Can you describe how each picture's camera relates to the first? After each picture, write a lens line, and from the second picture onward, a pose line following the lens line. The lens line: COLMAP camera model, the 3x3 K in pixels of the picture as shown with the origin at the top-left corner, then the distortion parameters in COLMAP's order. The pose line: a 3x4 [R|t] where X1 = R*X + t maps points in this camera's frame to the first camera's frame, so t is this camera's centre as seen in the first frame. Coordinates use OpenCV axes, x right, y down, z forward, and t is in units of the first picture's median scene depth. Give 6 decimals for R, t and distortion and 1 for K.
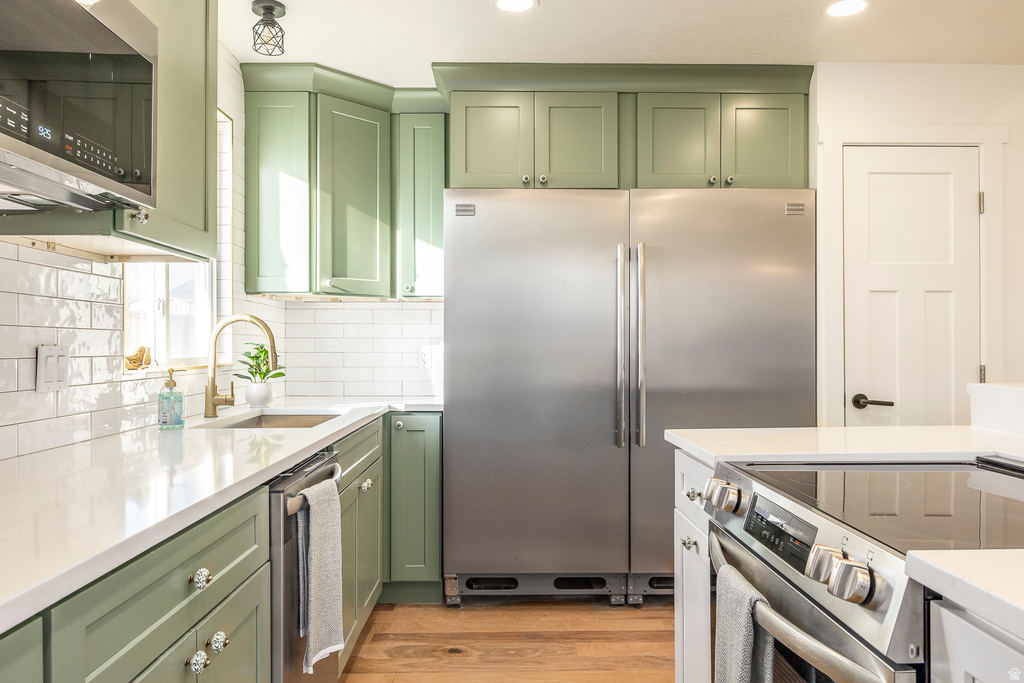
lens RADIAL K [[727.8, 0, 515.4], [0, 727.8, 346.1], [0, 0, 1]] dist [0.008460, 0.002920]
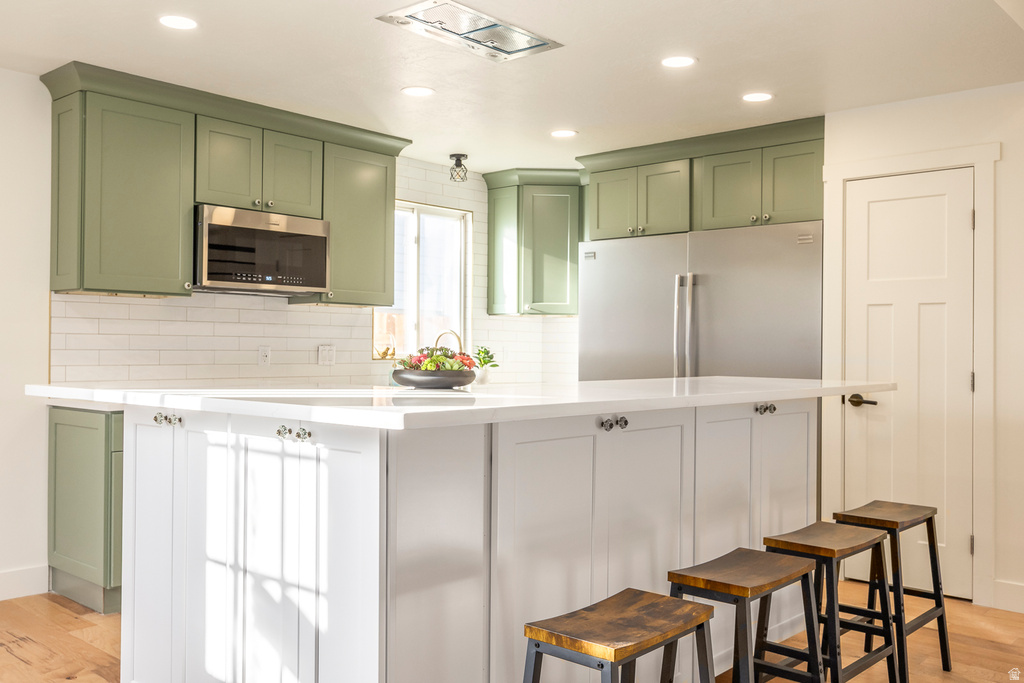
lens RADIAL K [[920.7, 0, 511.8], [0, 920.7, 340.8], [0, 0, 1]] dist [-0.004129, -0.000541]
pose [[0.722168, 0.004637, -0.691703, 1.074814], [-0.012043, 0.999910, -0.005870, -0.003455], [0.691613, 0.012569, 0.722159, -0.429923]]
